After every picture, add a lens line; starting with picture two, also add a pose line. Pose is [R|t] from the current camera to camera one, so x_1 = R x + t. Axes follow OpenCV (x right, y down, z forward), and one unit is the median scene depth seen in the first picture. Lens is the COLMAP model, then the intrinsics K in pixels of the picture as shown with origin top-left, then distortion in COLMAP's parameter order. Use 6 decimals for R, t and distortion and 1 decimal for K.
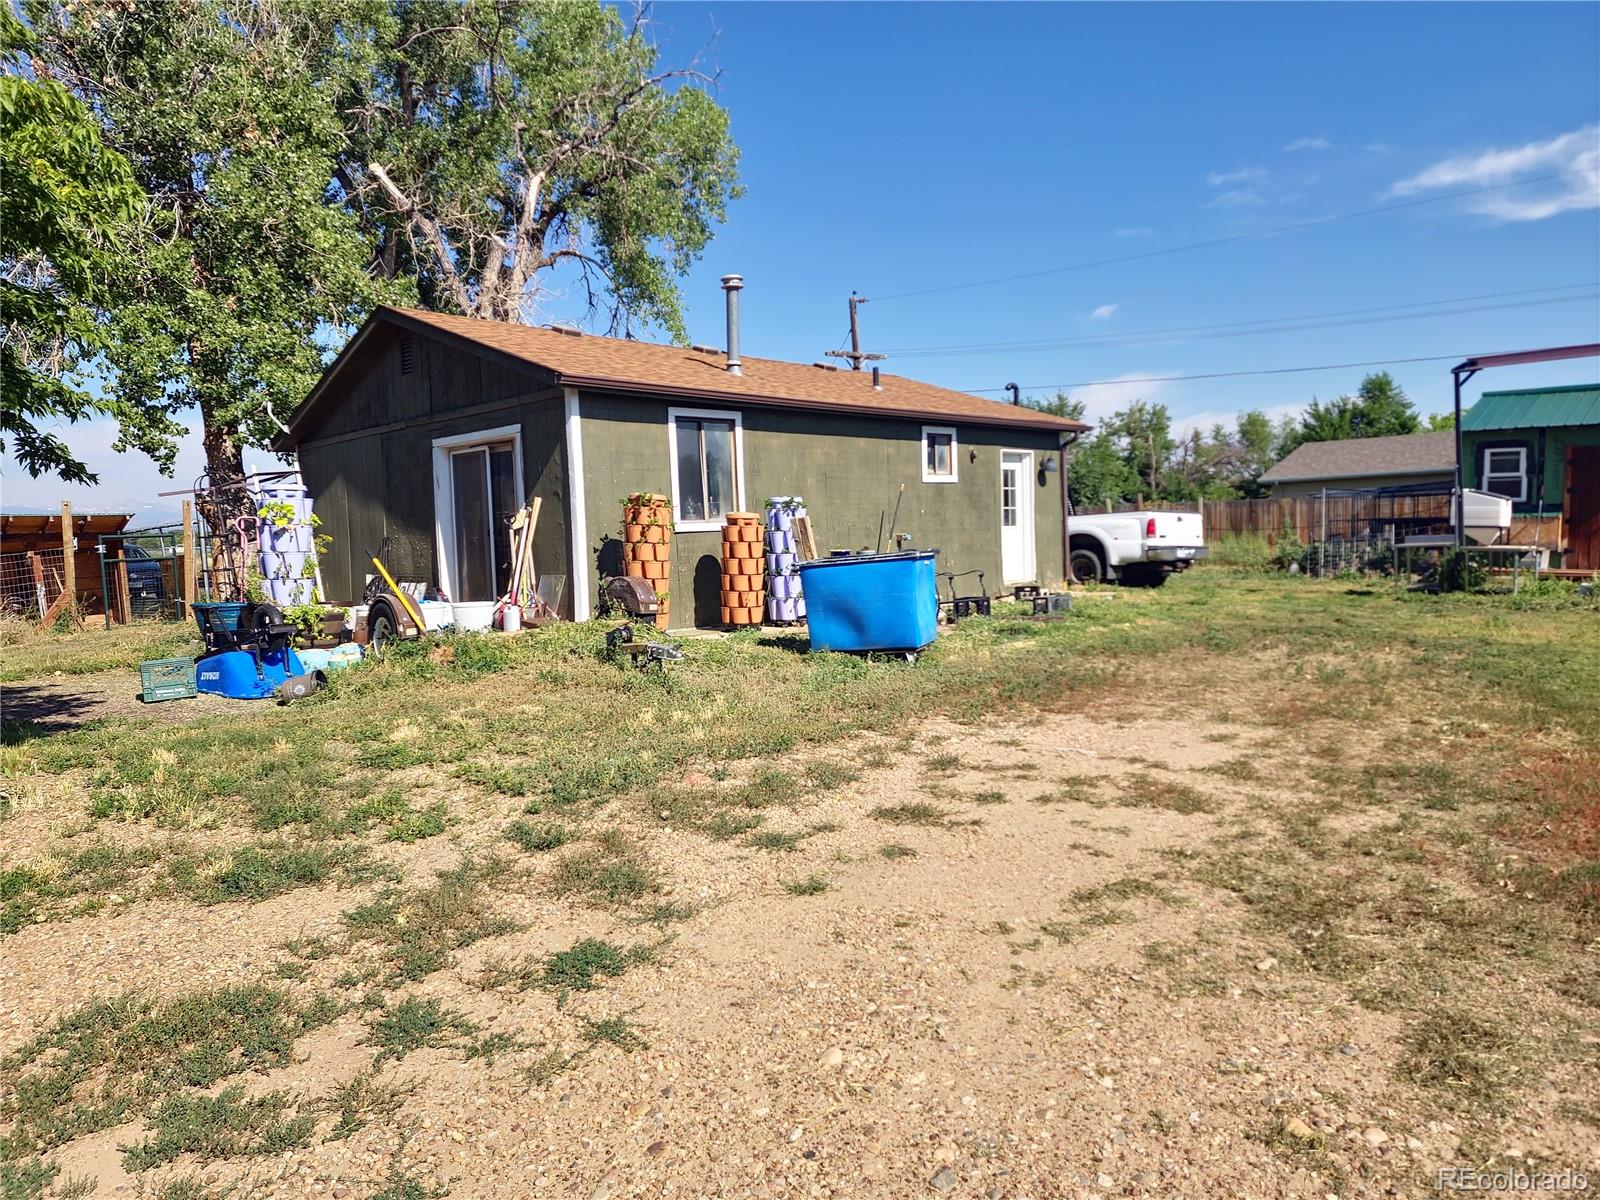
lens RADIAL K [[1050.7, 0, 809.4], [0, 1050.7, 584.7], [0, 0, 1]] dist [0.097003, -0.086067]
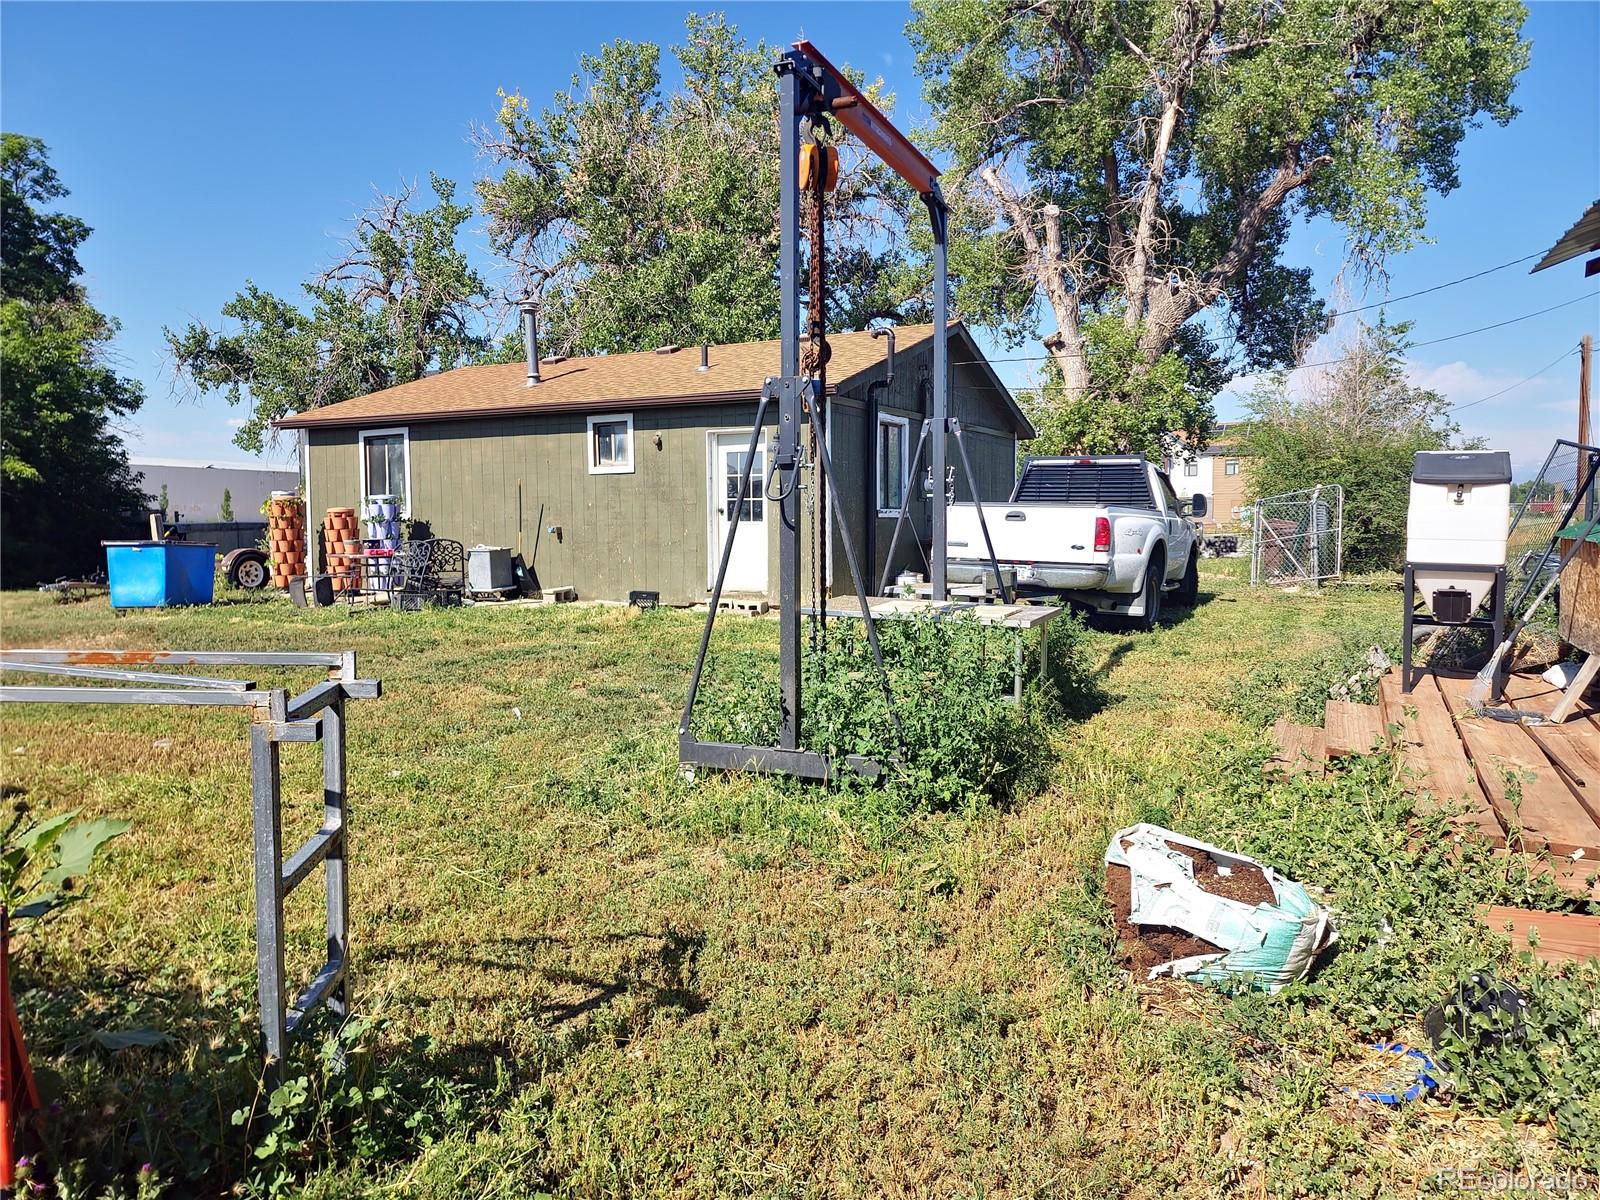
lens RADIAL K [[1050.7, 0, 809.4], [0, 1050.7, 584.7], [0, 0, 1]] dist [0.097003, -0.086067]
pose [[0.278111, 0.090817, -0.956246, 0.995530], [-0.048517, 0.995578, 0.080441, -0.077011], [0.959323, 0.024023, 0.281288, 0.837847]]
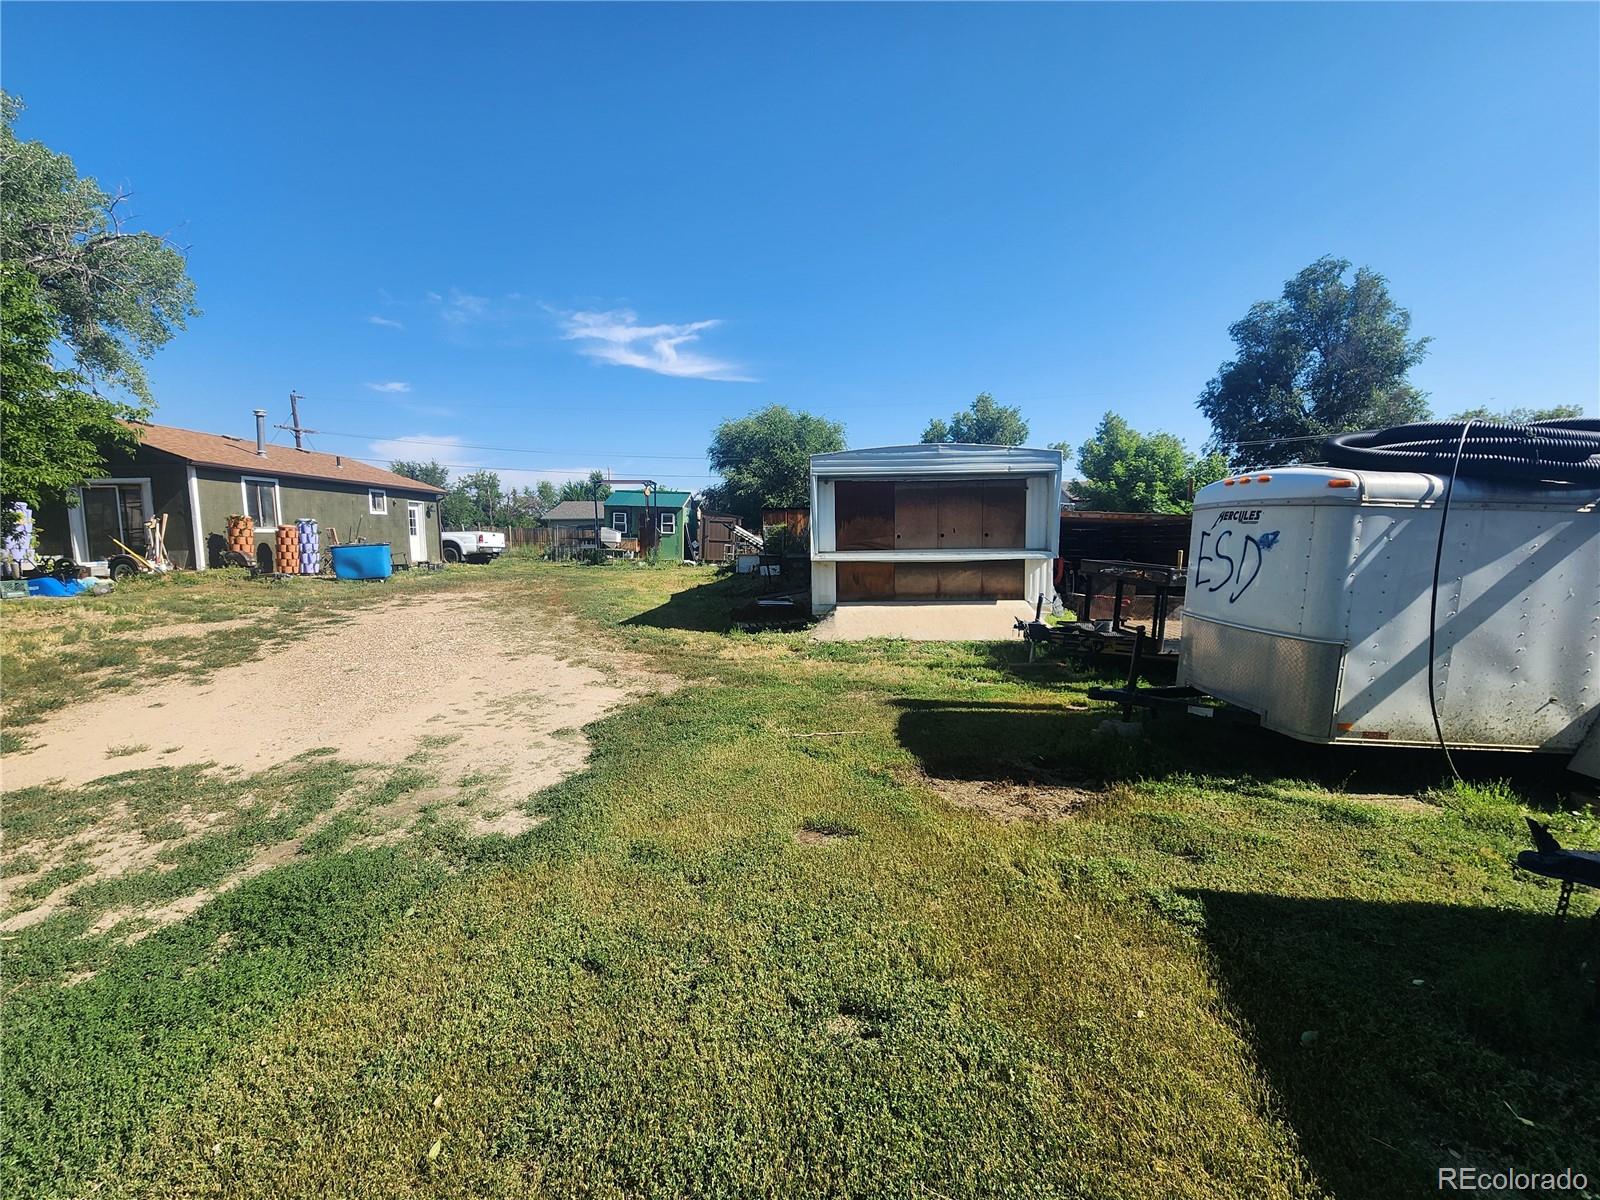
lens RADIAL K [[642.8, 0, 780.6], [0, 642.8, 603.5], [0, 0, 1]] dist [0.001018, 0.000245]
pose [[0.748934, -0.037868, 0.661561, -0.133818], [0.011064, 0.998941, 0.044654, 0.036268], [-0.662552, -0.026123, 0.748560, -0.537415]]
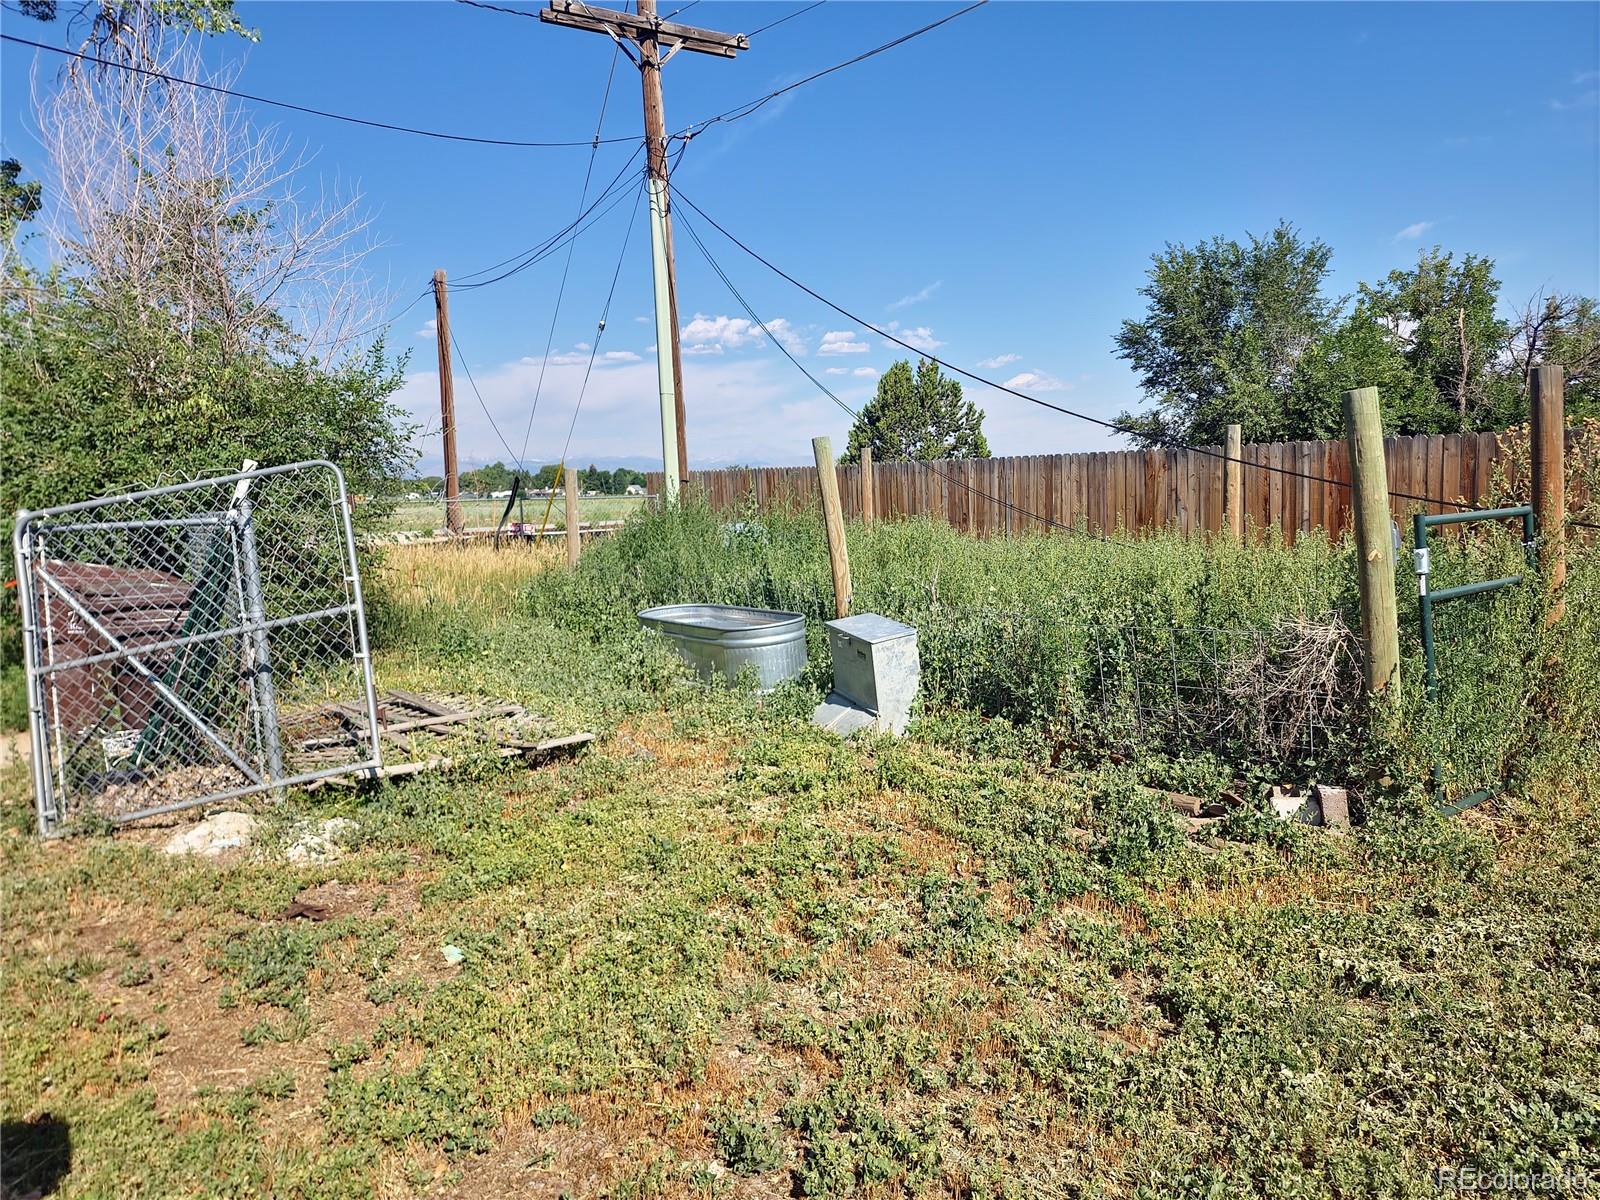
lens RADIAL K [[1050.7, 0, 809.4], [0, 1050.7, 584.7], [0, 0, 1]] dist [0.097003, -0.086067]
pose [[0.980687, 0.021757, -0.194372, 0.358810], [-0.011355, 0.998451, 0.054474, -0.096796], [0.195256, -0.051214, 0.979414, 1.320930]]
